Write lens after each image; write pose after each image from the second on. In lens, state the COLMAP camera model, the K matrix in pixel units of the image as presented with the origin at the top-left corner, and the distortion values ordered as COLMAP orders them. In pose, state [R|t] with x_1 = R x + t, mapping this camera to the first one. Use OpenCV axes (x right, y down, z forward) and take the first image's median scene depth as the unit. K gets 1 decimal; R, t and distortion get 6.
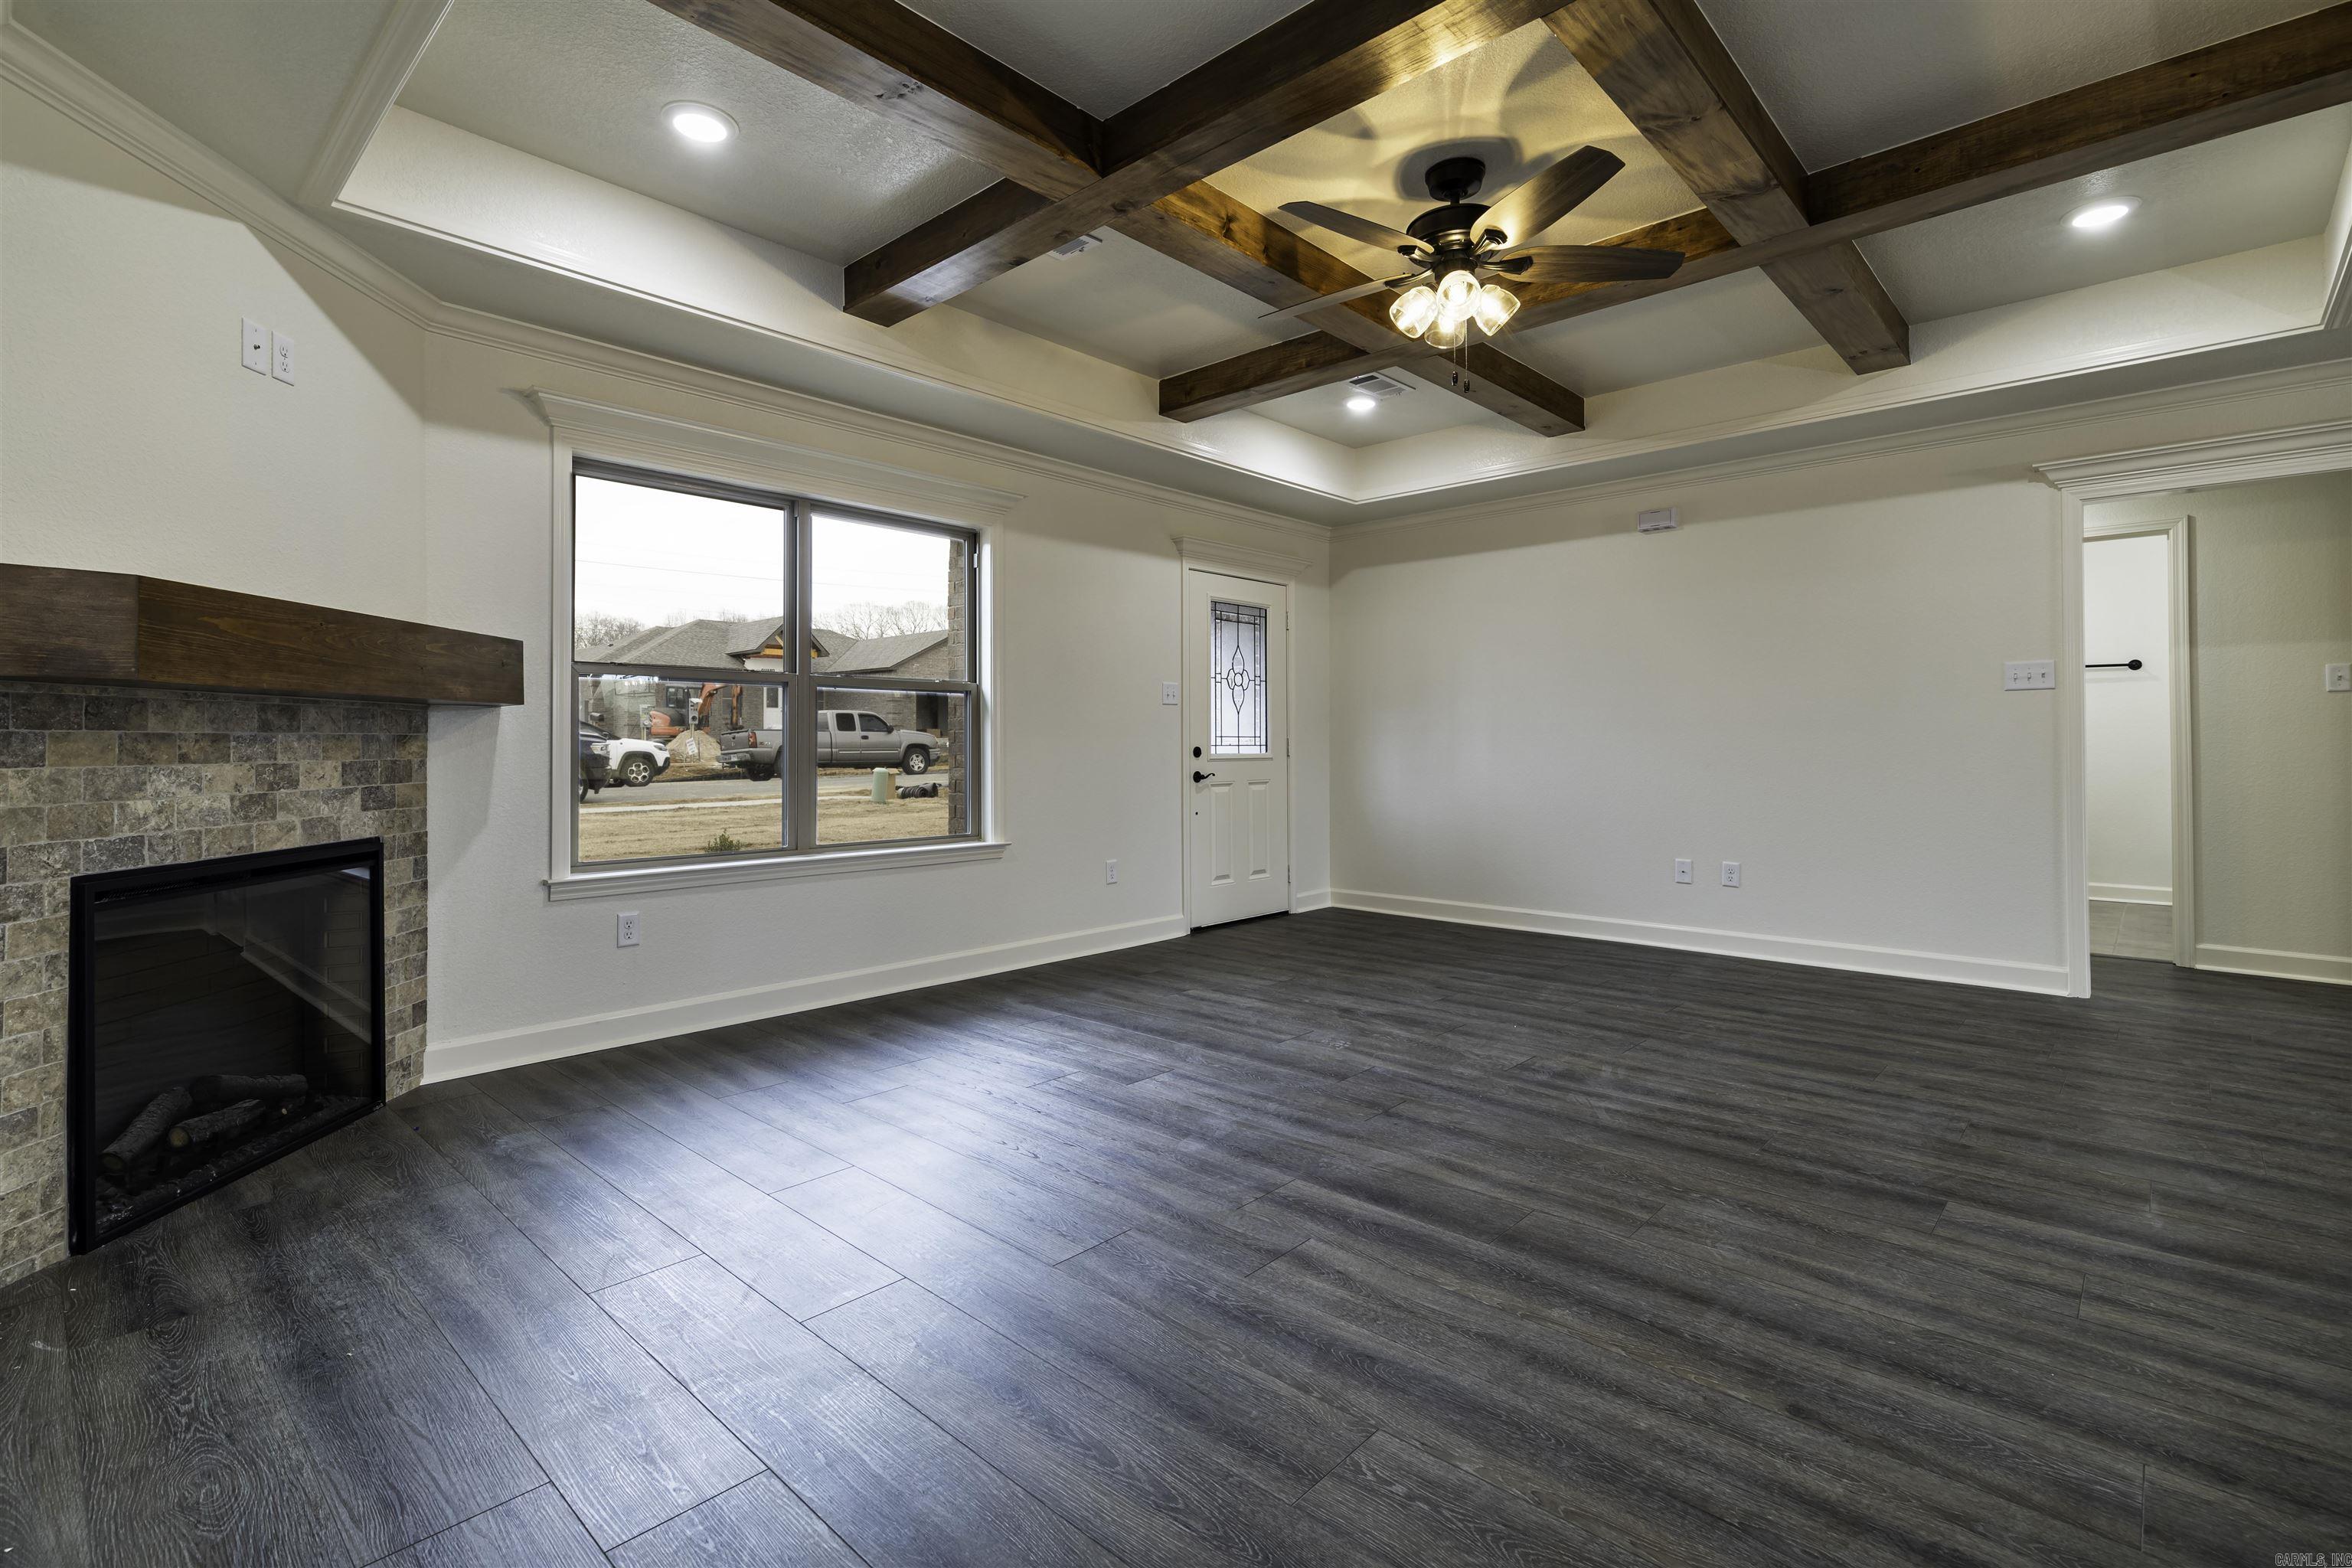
lens RADIAL K [[1068.8, 0, 1167.1], [0, 1068.8, 736.8], [0, 0, 1]] dist [0.009980, -0.002578]
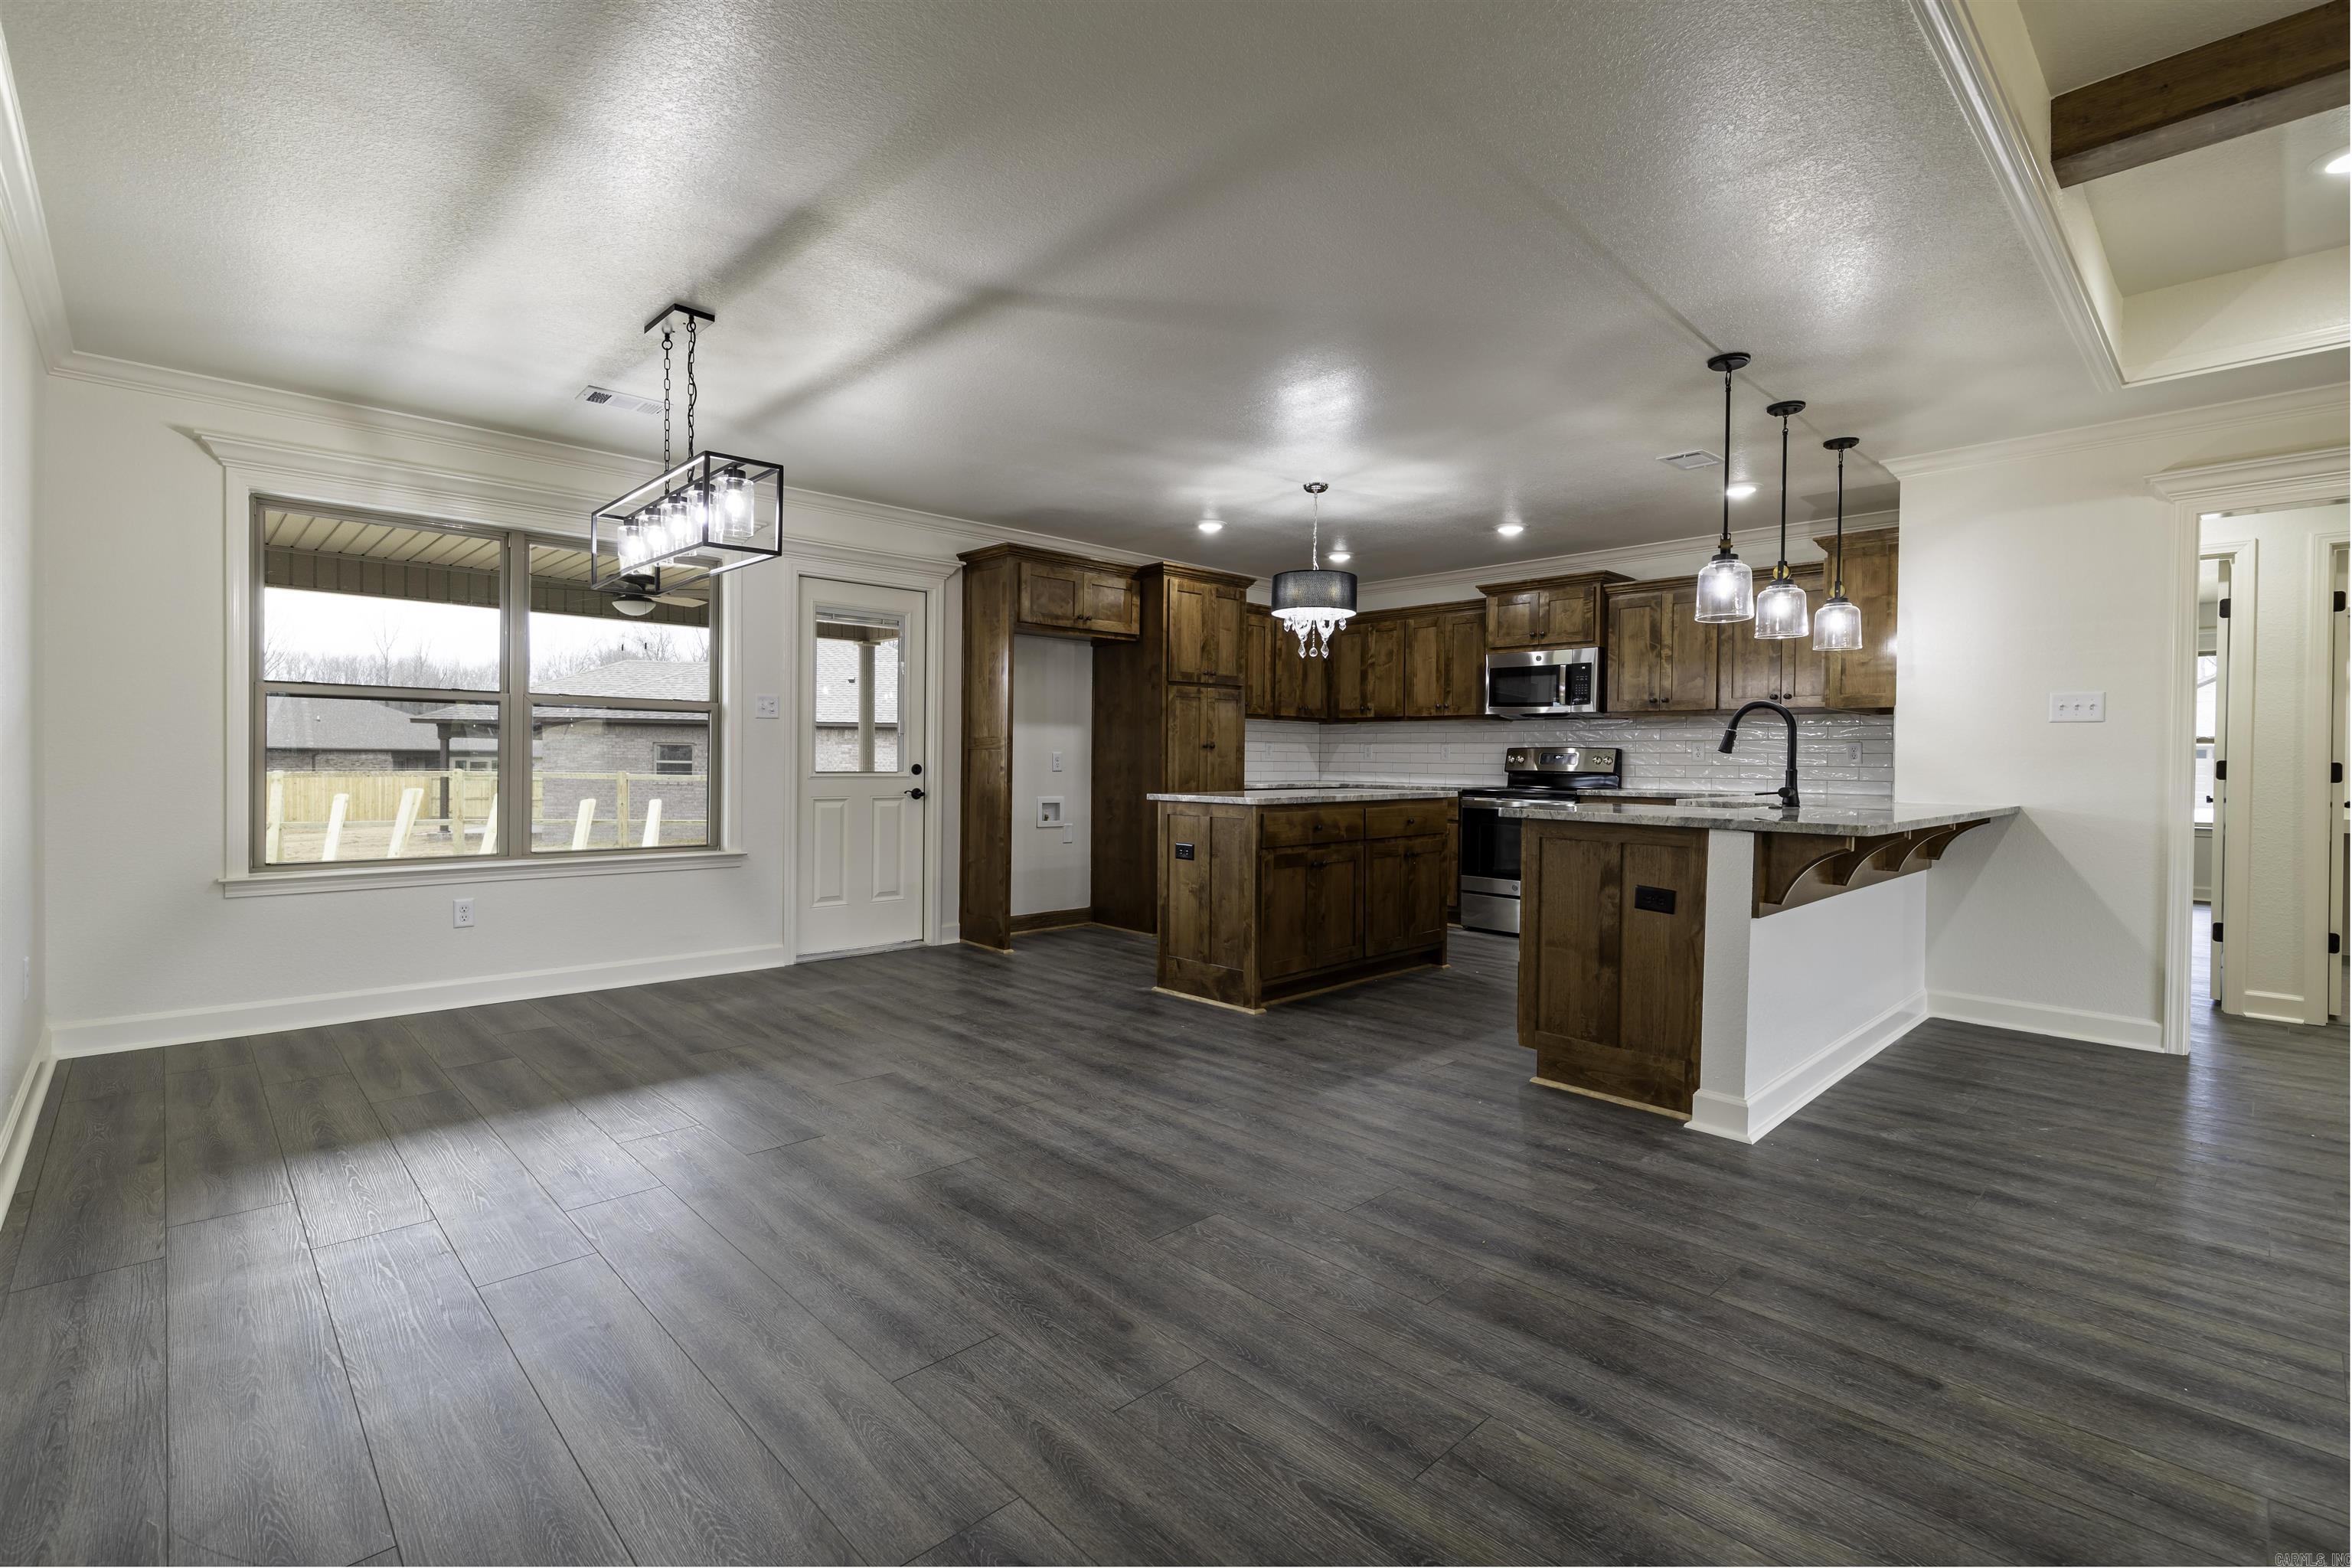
lens RADIAL K [[1068.8, 0, 1165.8], [0, 1068.8, 765.4], [0, 0, 1]] dist [0.009980, -0.002578]
pose [[-0.998189, -0.010970, 0.059151, 1.311835], [-0.011021, 0.999939, -0.000542, -0.000944], [-0.059142, -0.001193, -0.998249, 1.437757]]
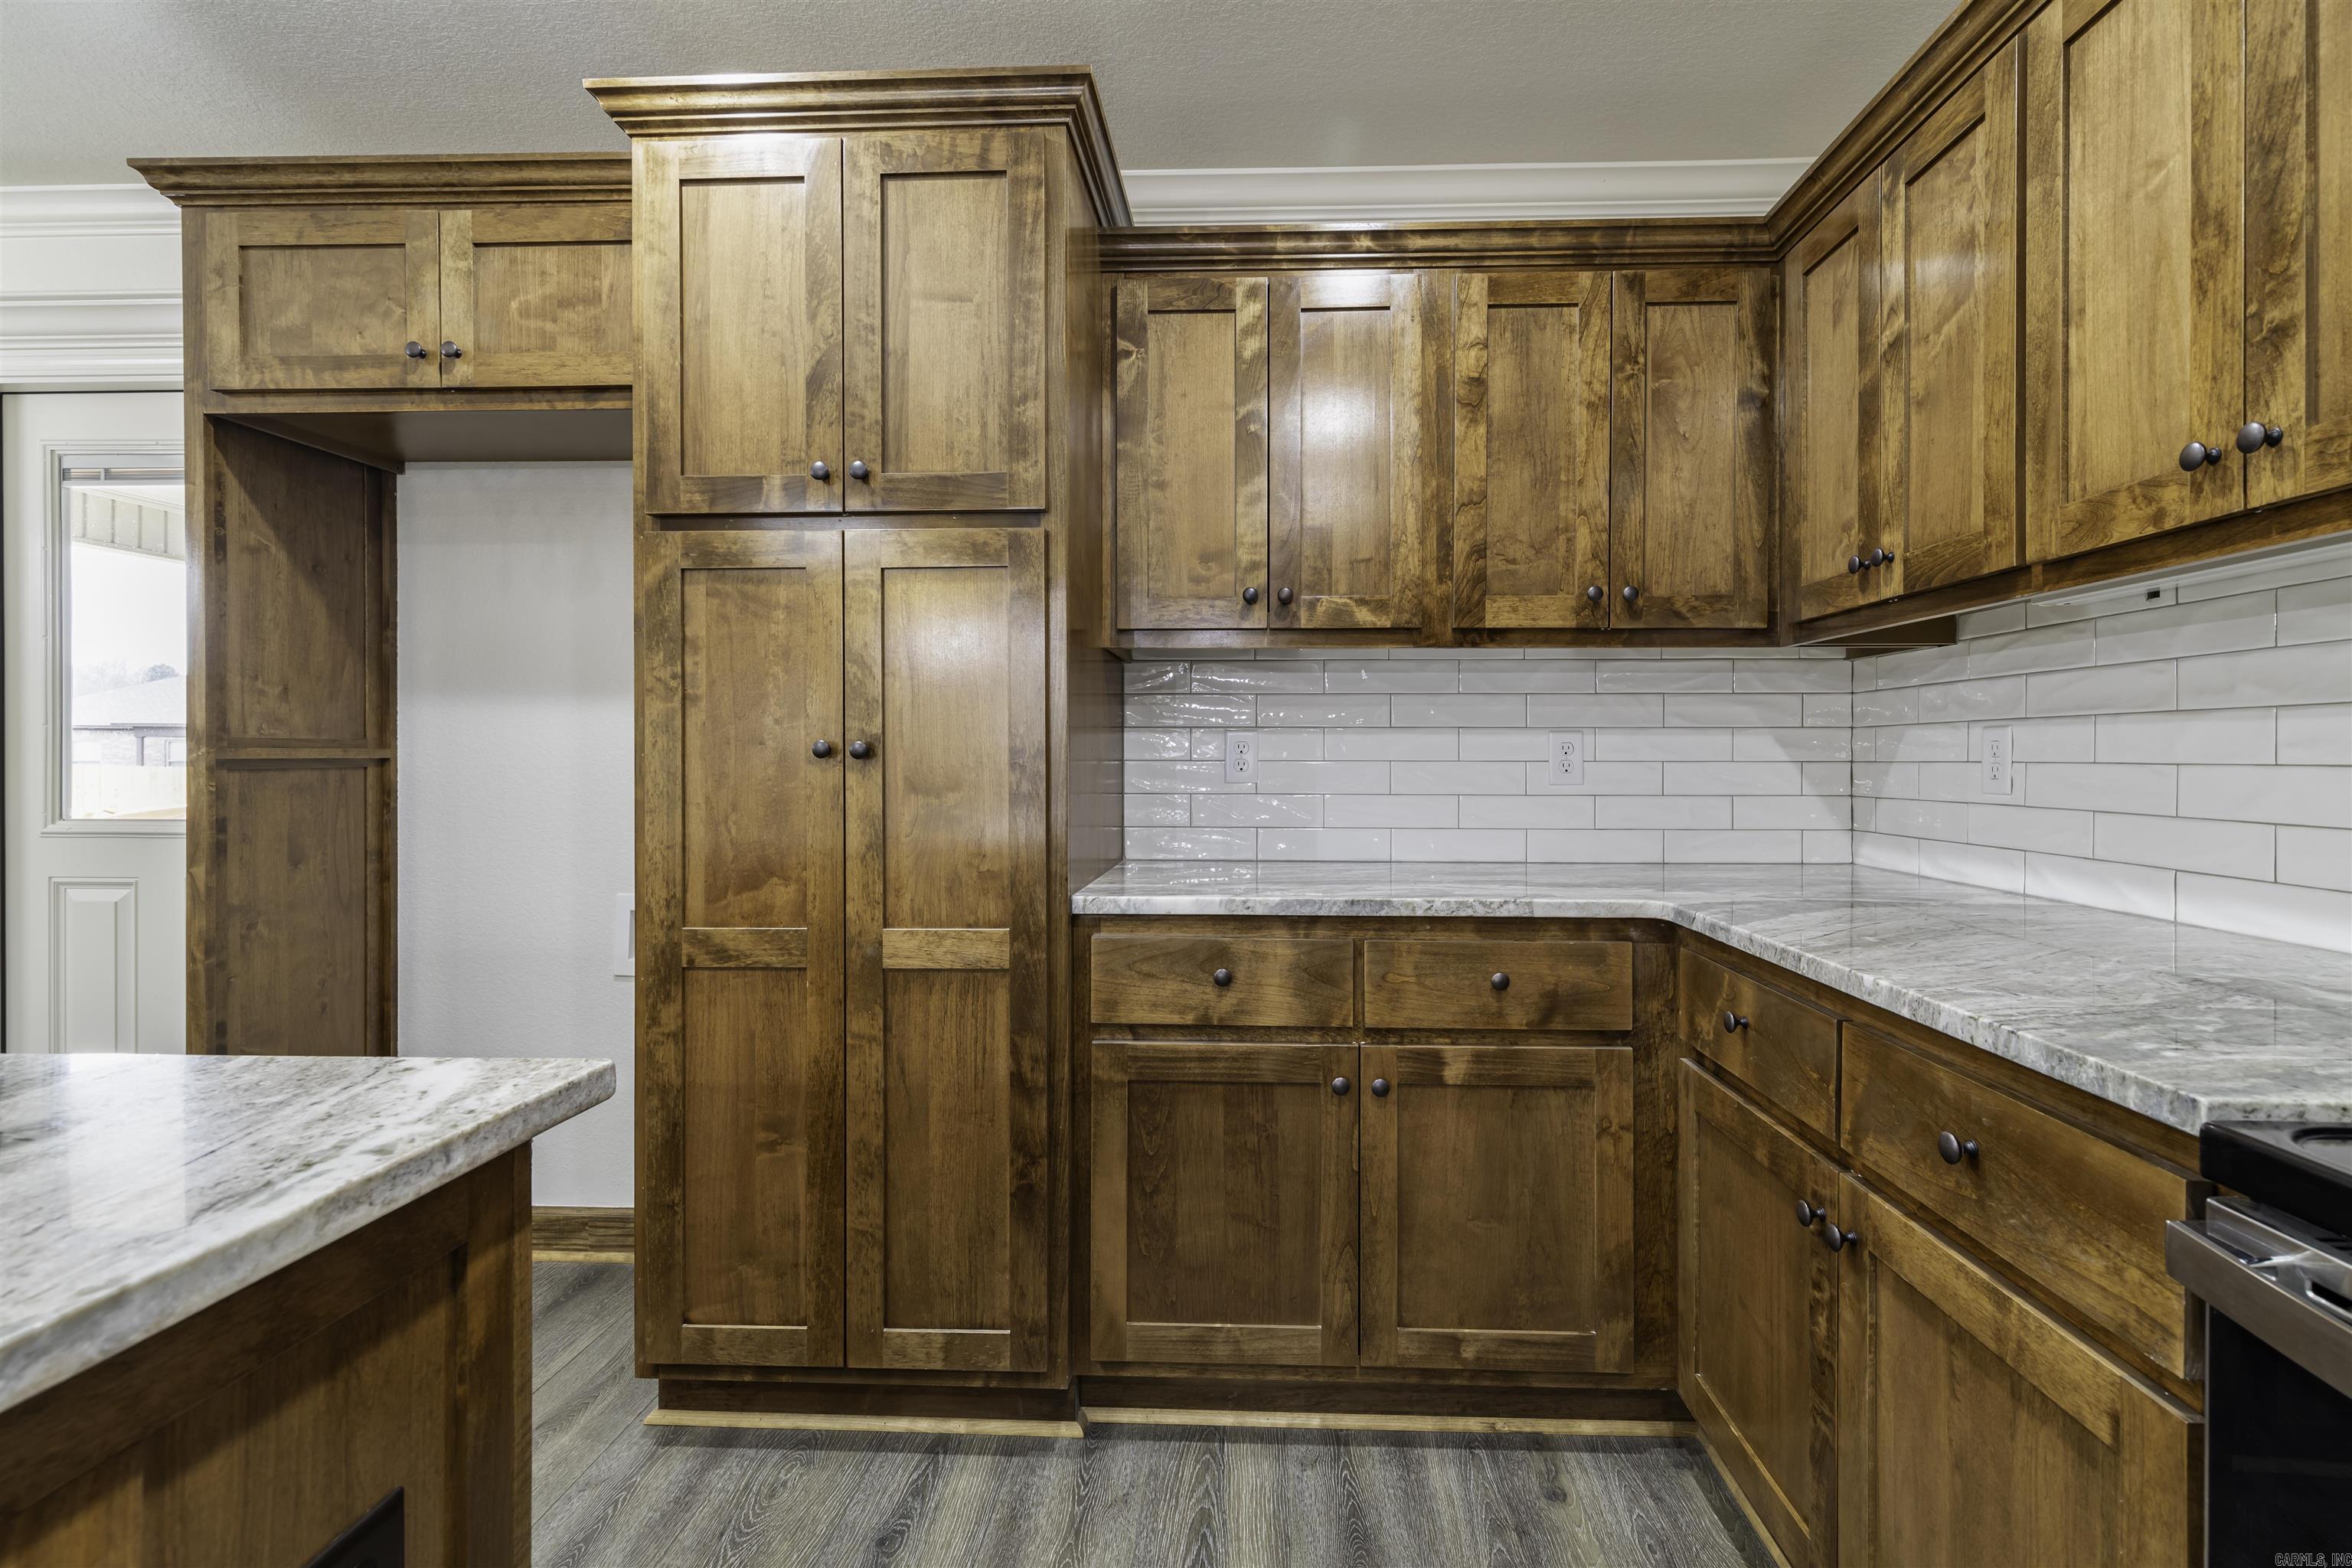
lens RADIAL K [[1068.8, 0, 1243.1], [0, 1068.8, 758.1], [0, 0, 1]] dist [0.009980, -0.002578]
pose [[-0.655870, -0.002838, 0.754868, 0.748789], [-0.006352, 0.999978, -0.001759, -0.040883], [-0.754847, -0.005949, -0.655874, -0.648187]]
